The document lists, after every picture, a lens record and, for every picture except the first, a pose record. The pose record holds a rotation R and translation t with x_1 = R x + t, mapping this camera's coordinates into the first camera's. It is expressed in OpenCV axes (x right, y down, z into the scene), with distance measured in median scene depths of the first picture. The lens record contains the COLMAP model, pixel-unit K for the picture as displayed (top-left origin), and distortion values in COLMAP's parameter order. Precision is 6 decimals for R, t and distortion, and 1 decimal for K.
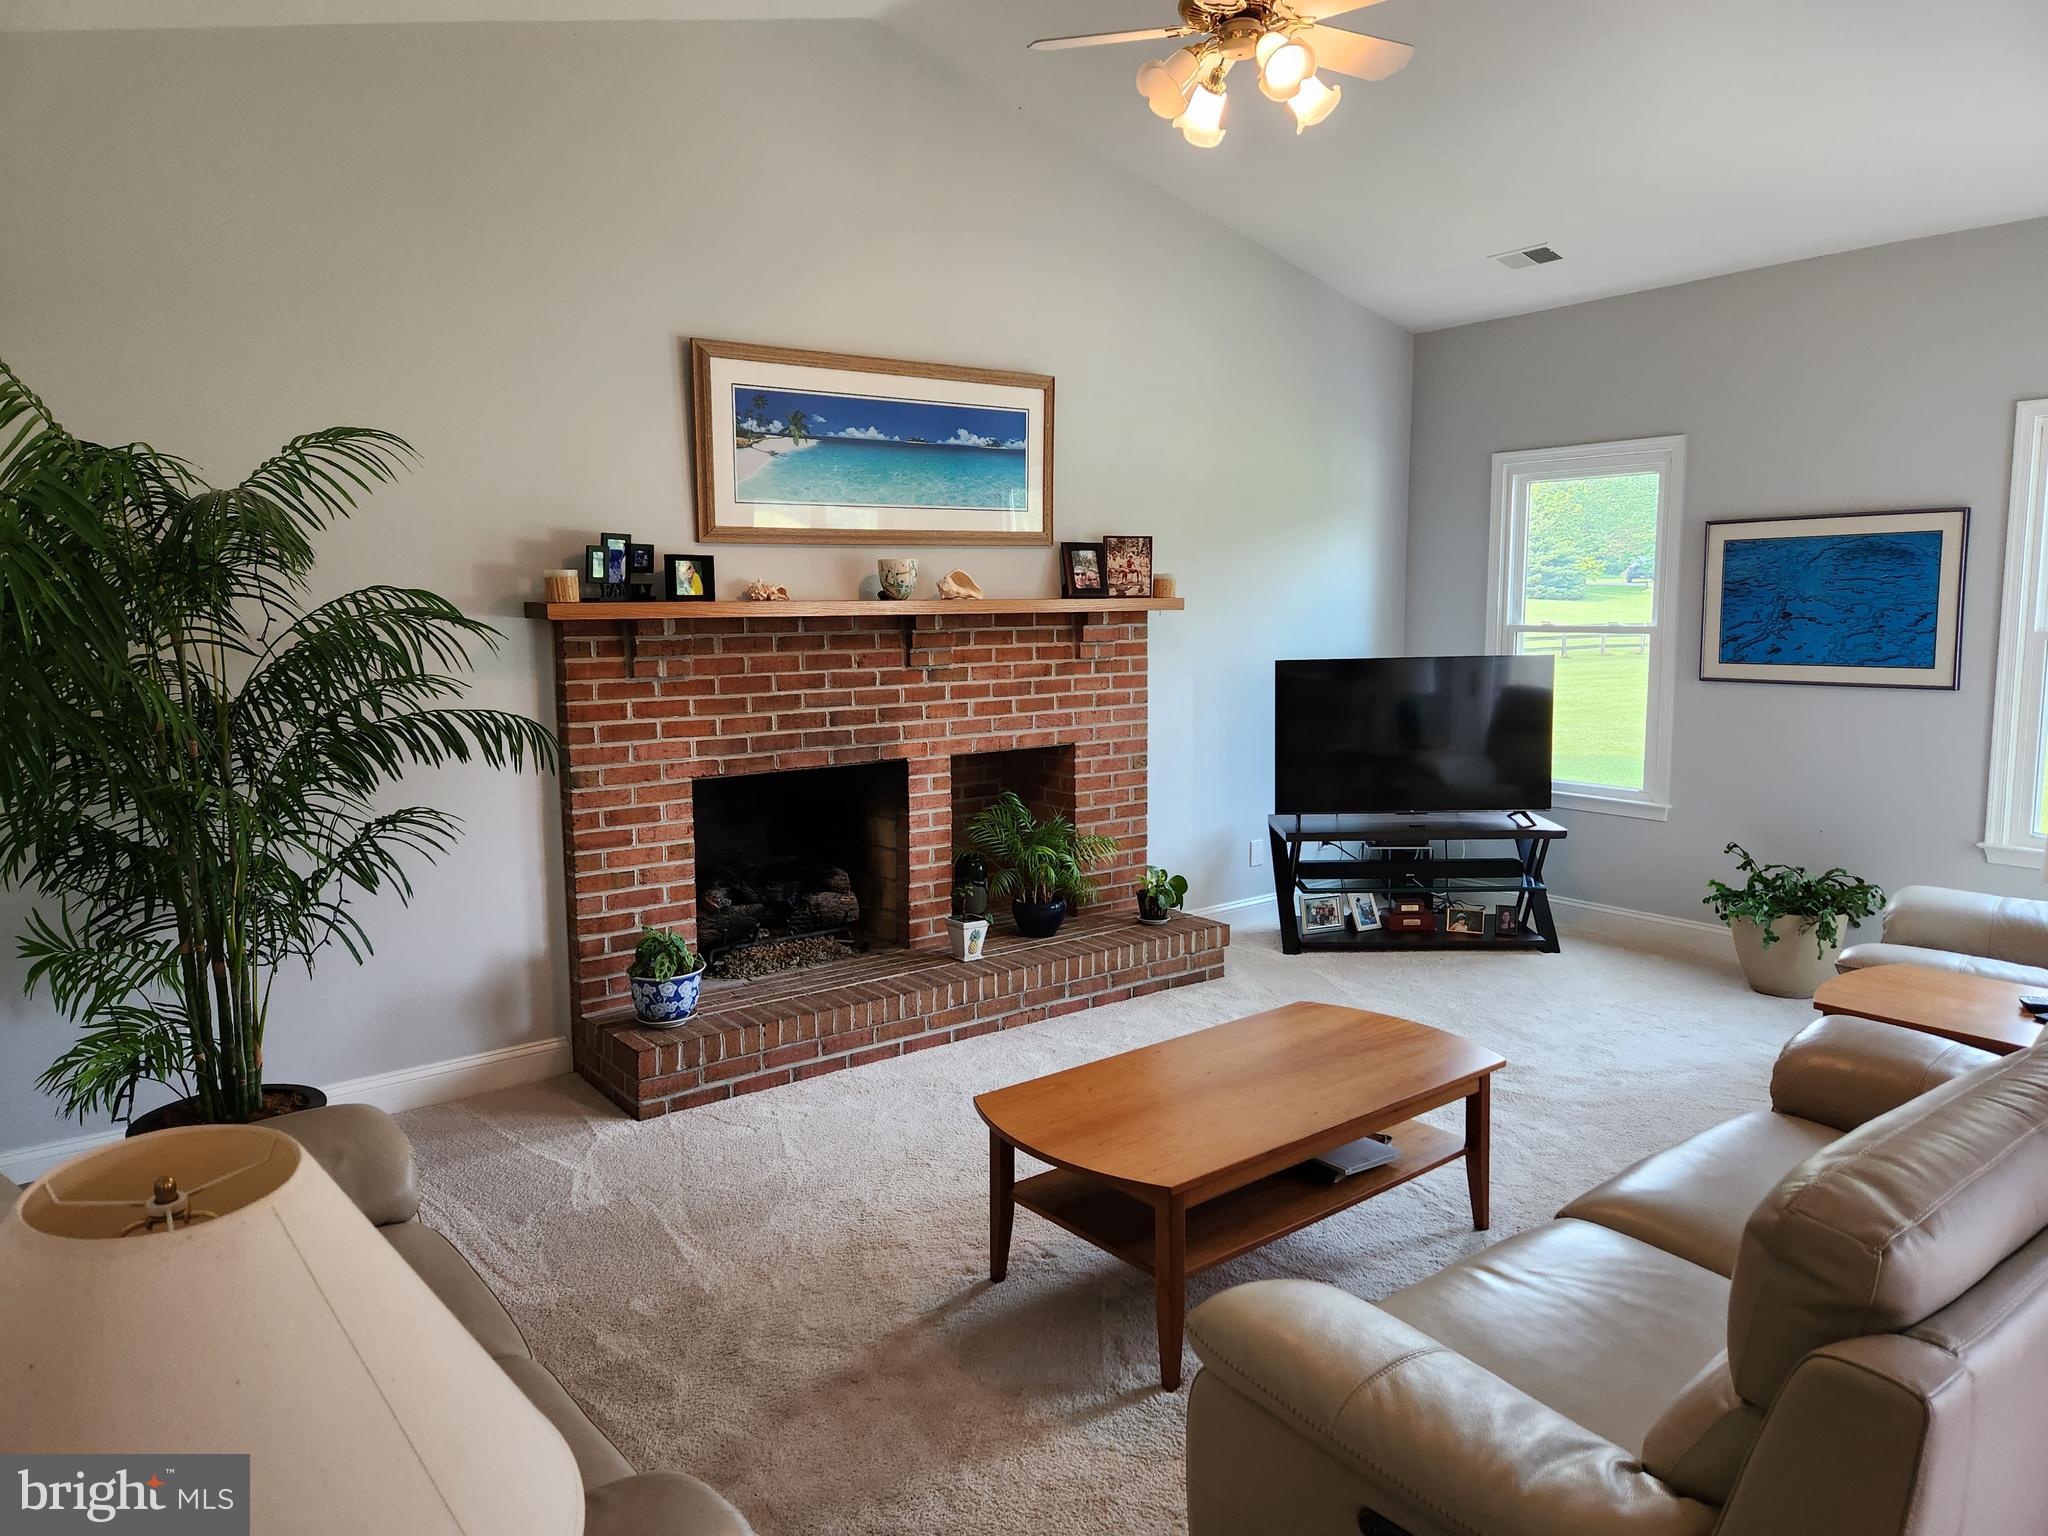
lens RADIAL K [[1389.4, 0, 1023.1], [0, 1389.4, 762.8], [0, 0, 1]] dist [0.066422, -0.044451]
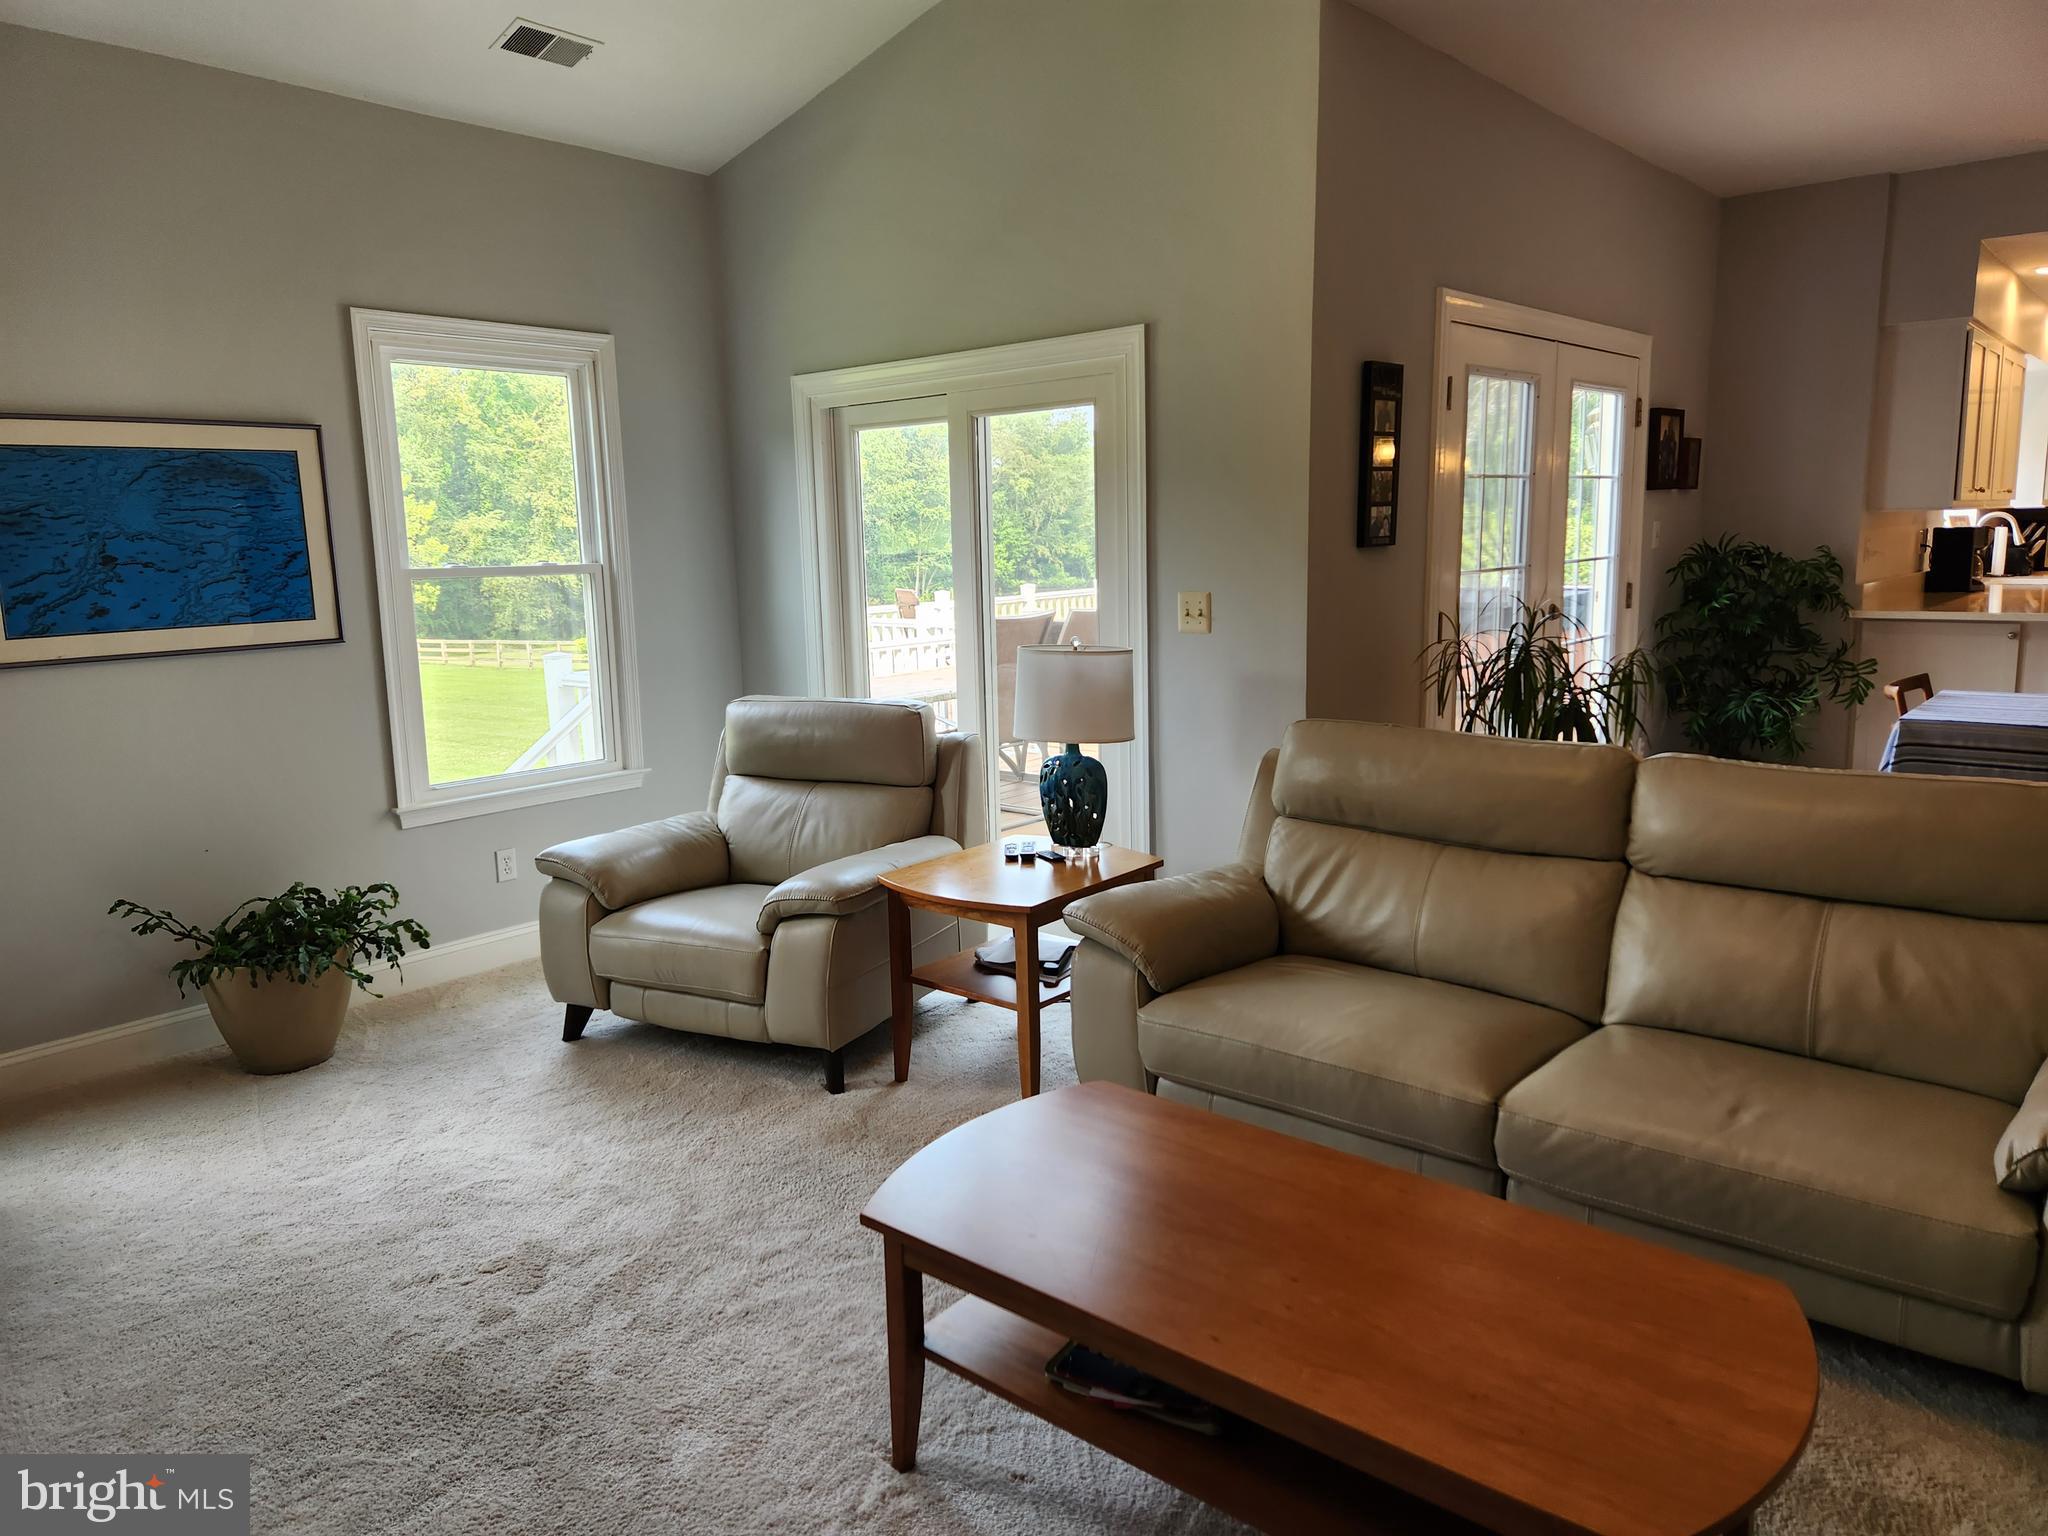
lens RADIAL K [[1389.4, 0, 1011.8], [0, 1389.4, 747.8], [0, 0, 1]] dist [0.066422, -0.044451]
pose [[-0.173211, -0.145189, 0.974124, -0.242418], [0.142056, 0.975049, 0.170586, -0.074896], [-0.974586, 0.167928, -0.148265, 0.729062]]
